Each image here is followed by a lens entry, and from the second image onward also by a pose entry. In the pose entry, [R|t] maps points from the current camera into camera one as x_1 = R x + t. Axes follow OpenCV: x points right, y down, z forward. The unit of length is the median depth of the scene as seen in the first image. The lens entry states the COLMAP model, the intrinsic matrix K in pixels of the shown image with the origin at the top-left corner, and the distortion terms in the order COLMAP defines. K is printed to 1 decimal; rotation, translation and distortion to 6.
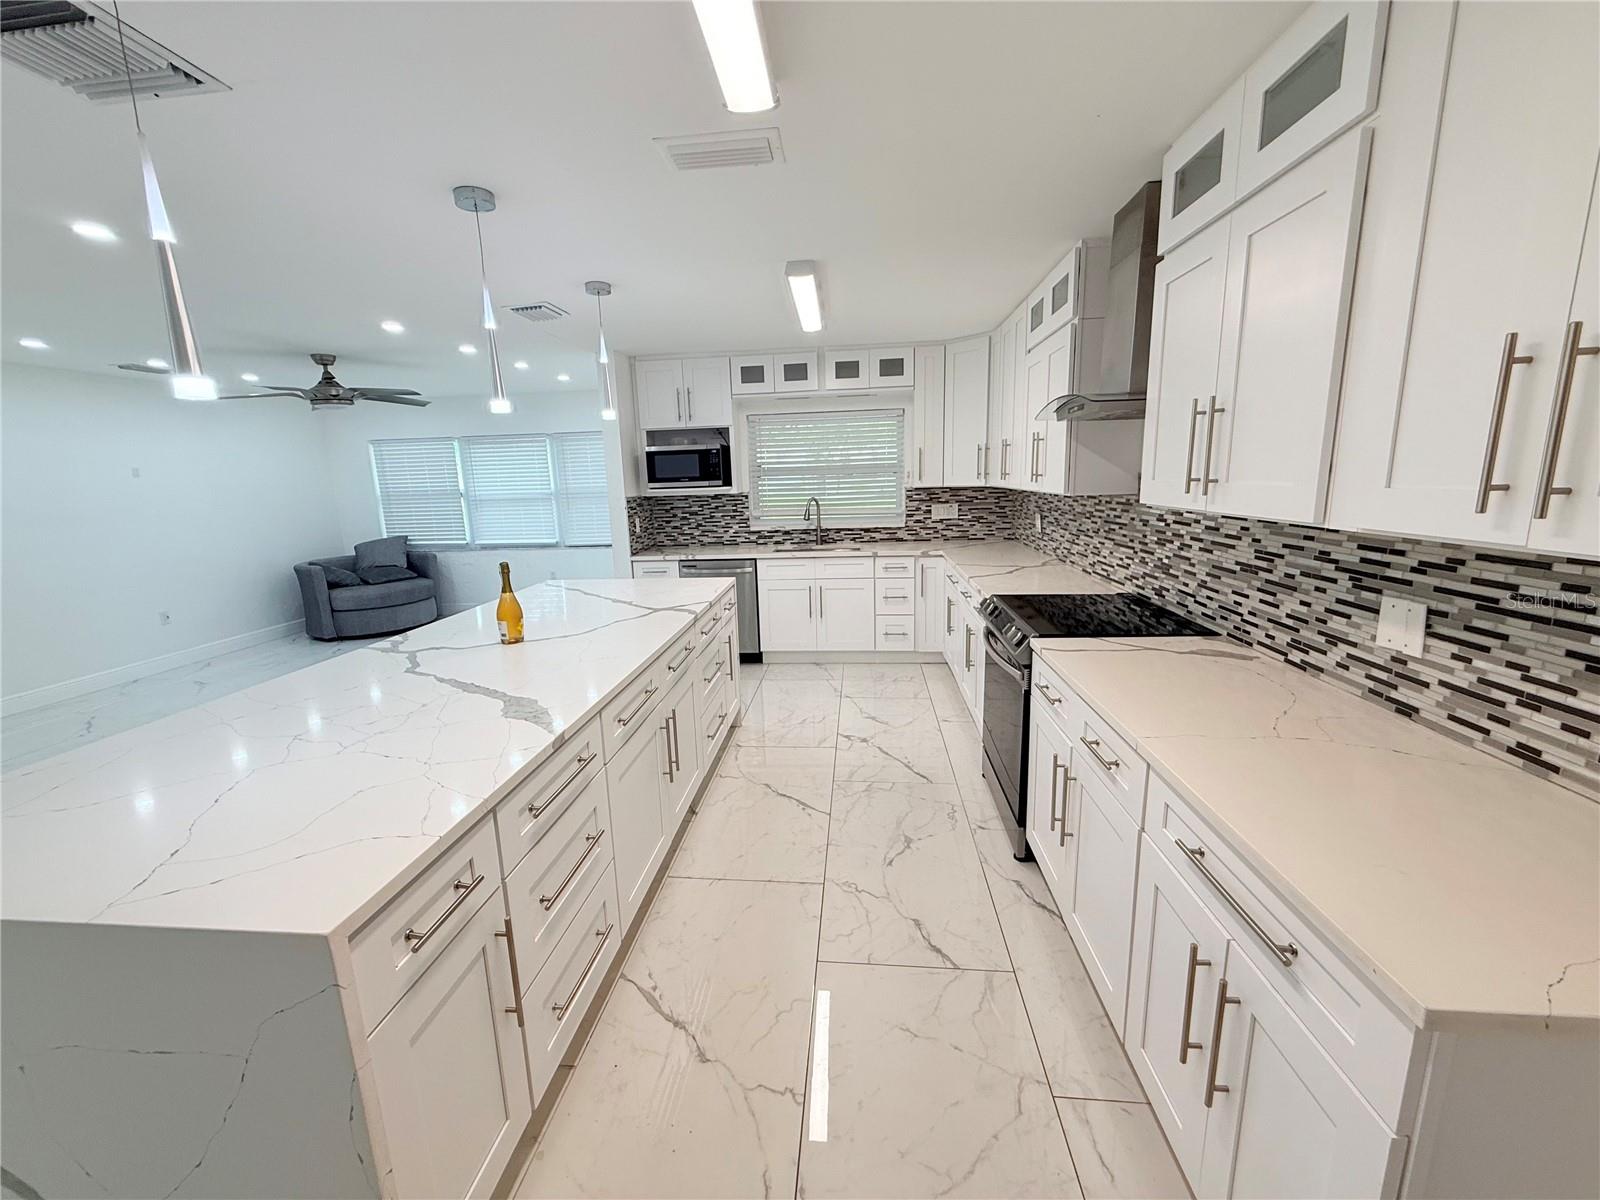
lens RADIAL K [[639.6, 0, 795.8], [0, 639.6, 600.5], [0, 0, 1]] dist [0.001237, -0.000122]
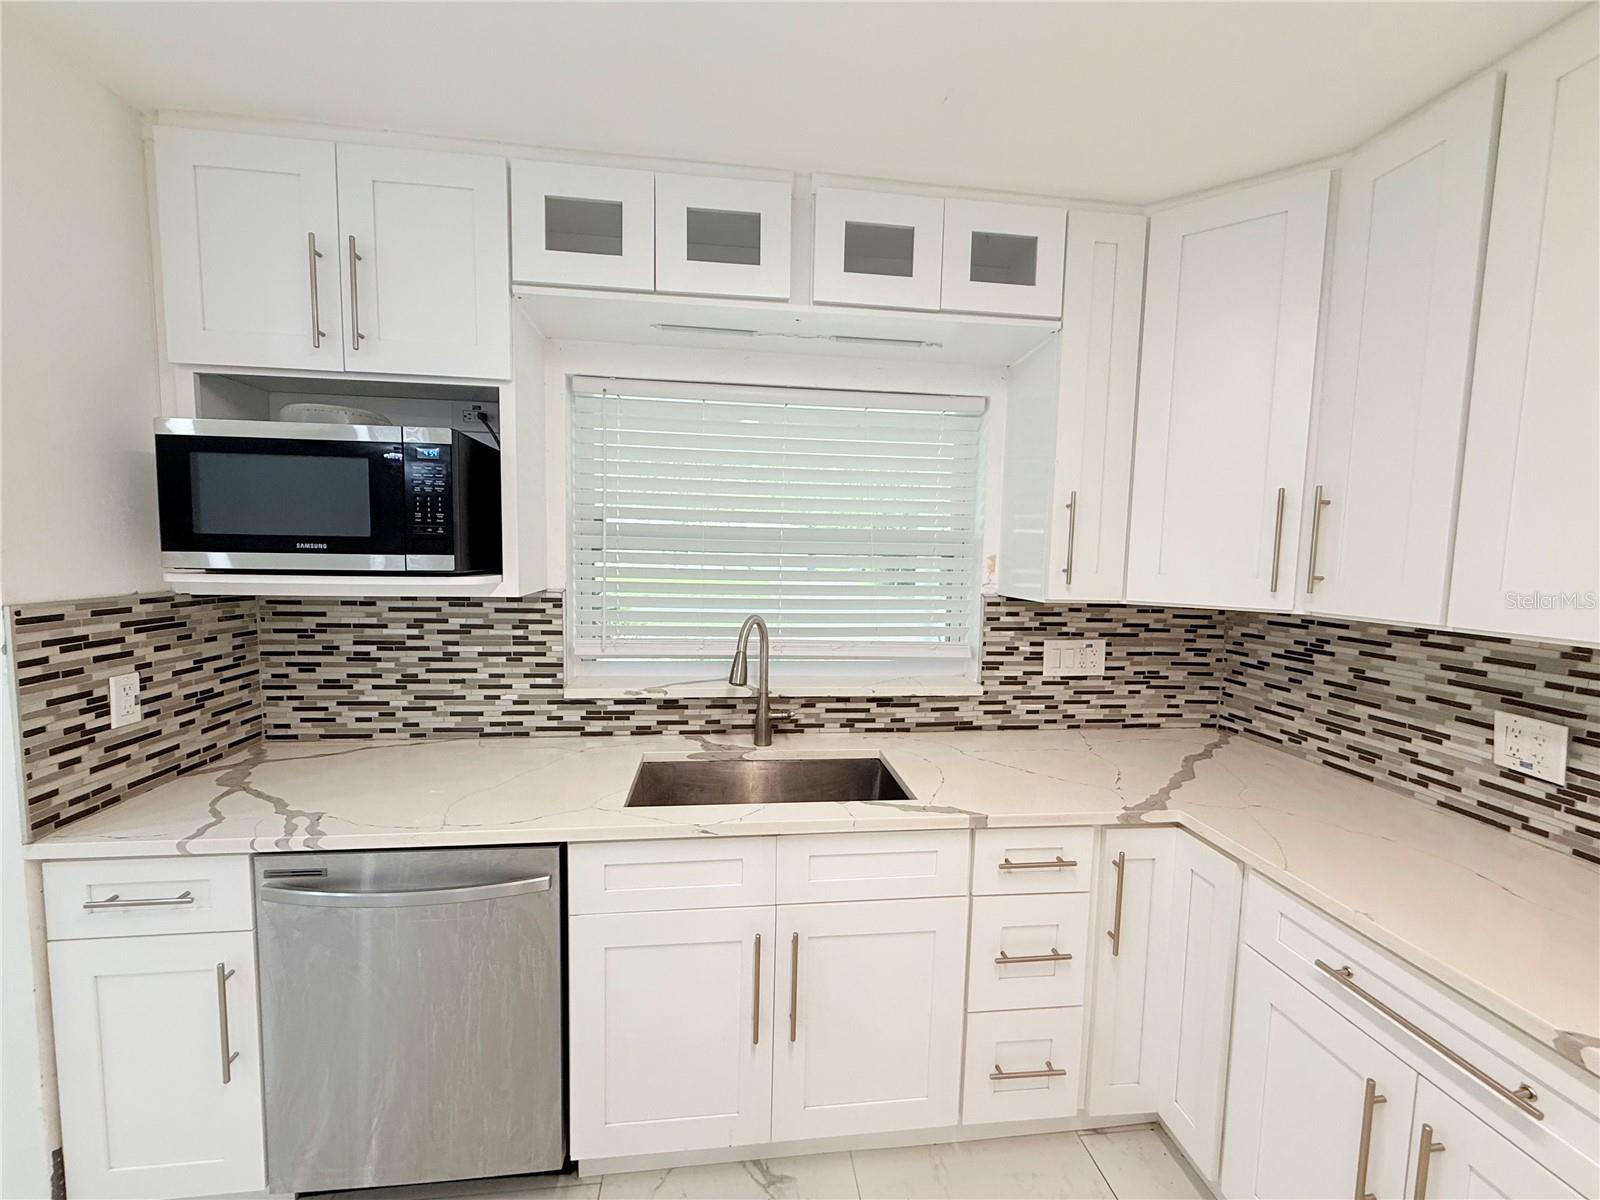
lens RADIAL K [[639.6, 0, 795.8], [0, 639.6, 600.5], [0, 0, 1]] dist [0.001237, -0.000122]
pose [[0.975219, 0.035097, 0.218442, -0.027467], [-0.009854, 0.993248, -0.115594, -0.131221], [-0.221024, 0.110577, 0.968980, 0.667206]]
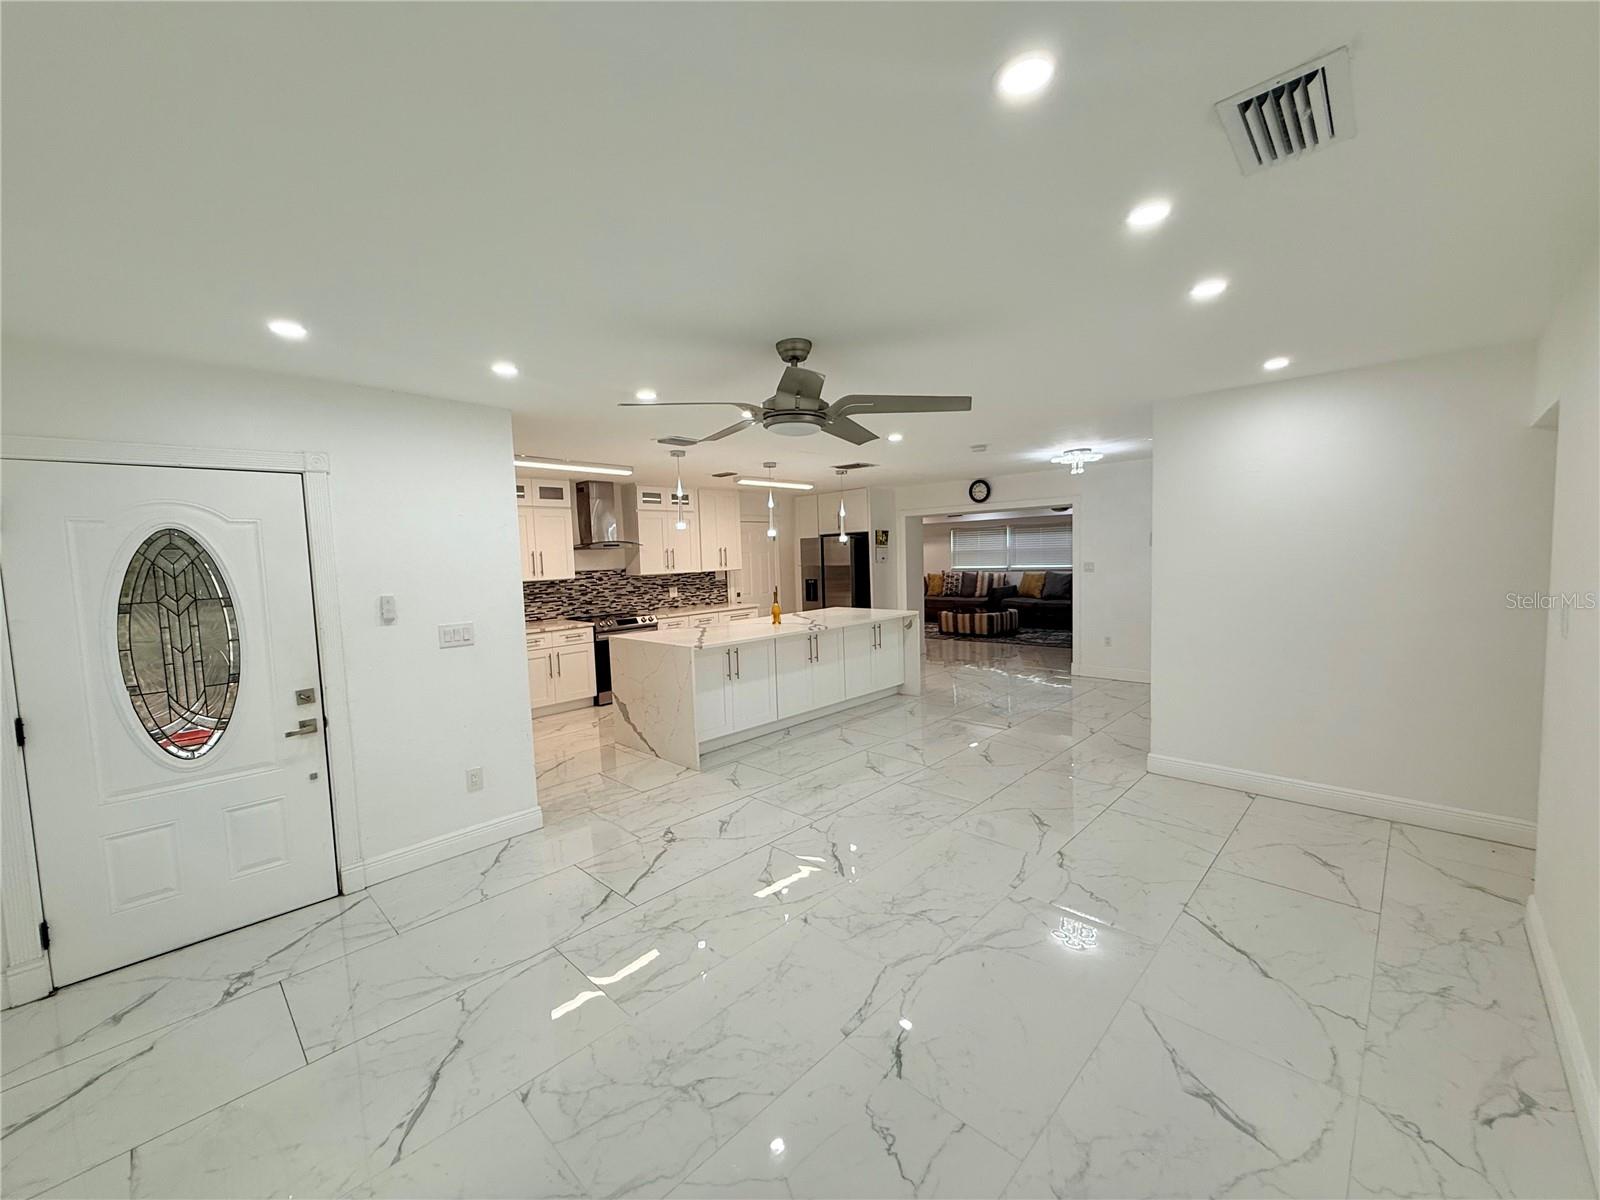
lens RADIAL K [[639.6, 0, 795.8], [0, 639.6, 600.5], [0, 0, 1]] dist [0.001237, -0.000122]
pose [[-0.779308, 0.010329, 0.626556, -0.959133], [0.178749, 0.961987, 0.206469, -0.242751], [-0.600607, 0.272899, -0.751530, 1.306272]]
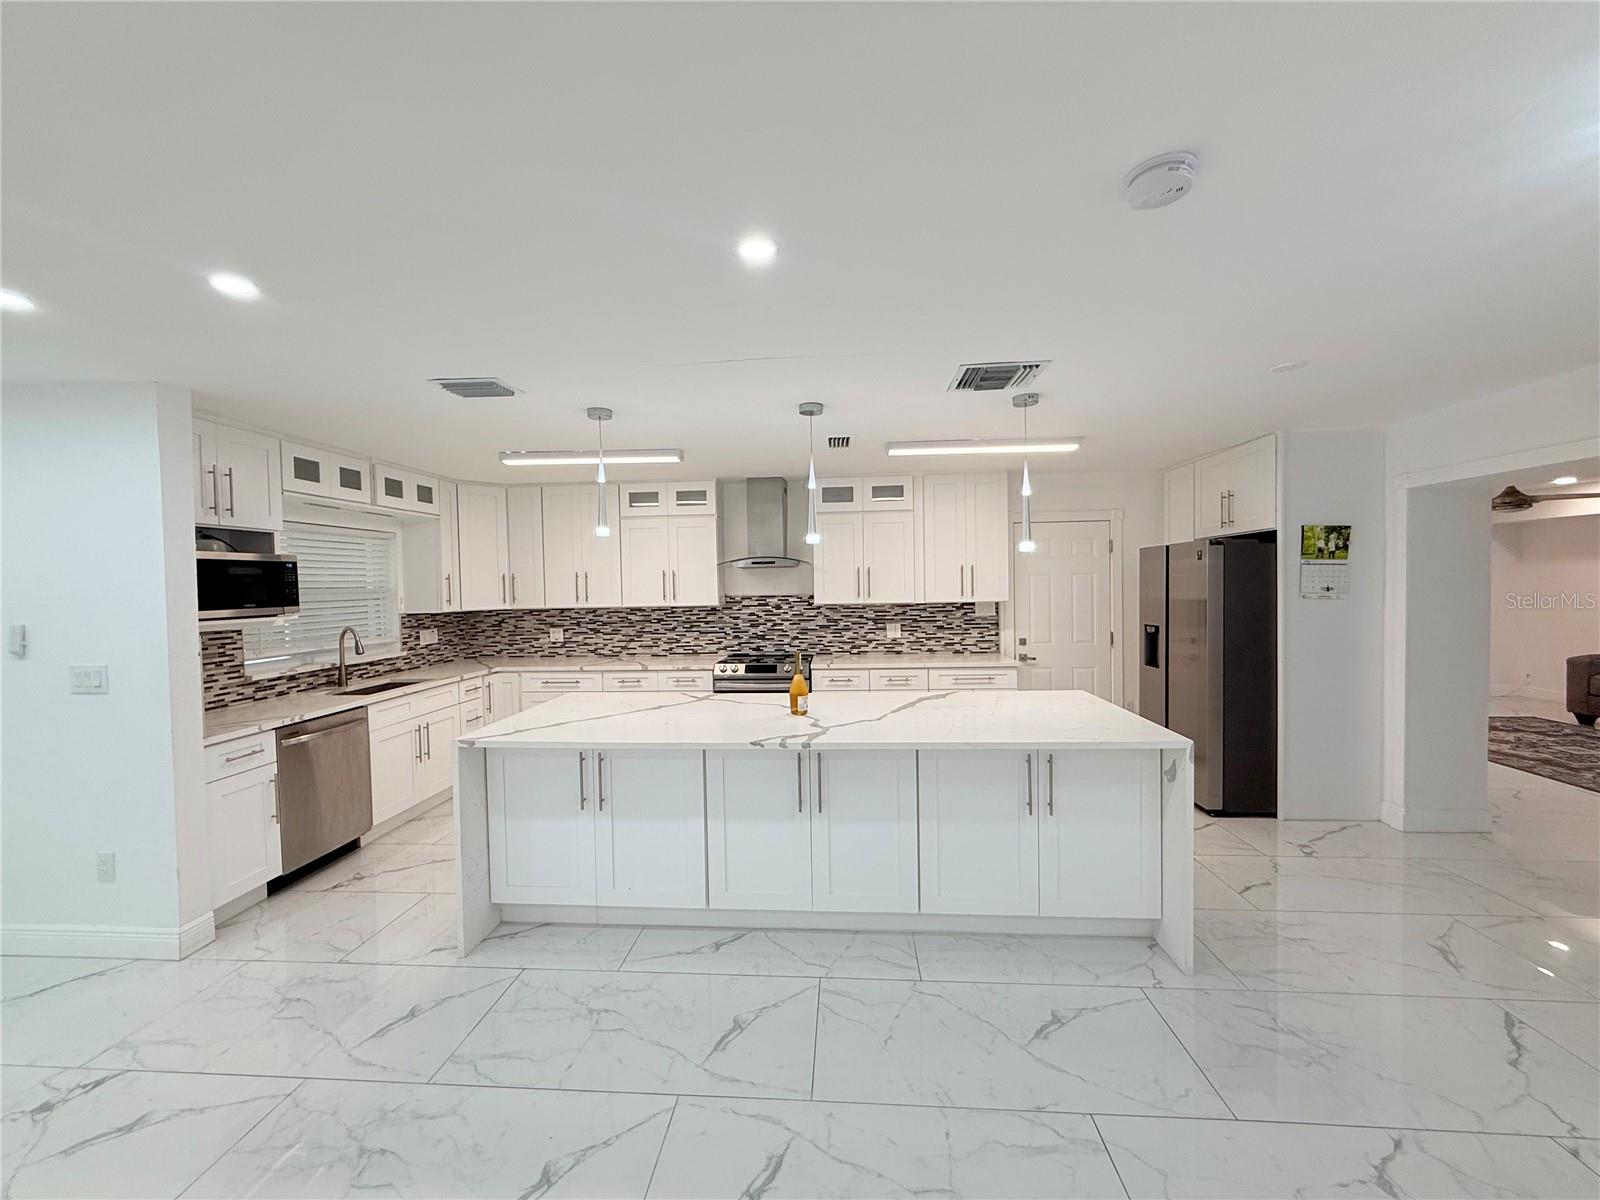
lens RADIAL K [[639.6, 0, 795.8], [0, 639.6, 600.5], [0, 0, 1]] dist [0.001237, -0.000122]
pose [[-0.017775, 0.004841, 0.999830, -0.806238], [0.214043, 0.976824, -0.000924, -0.073114], [-0.976663, 0.213990, -0.018399, 0.459764]]
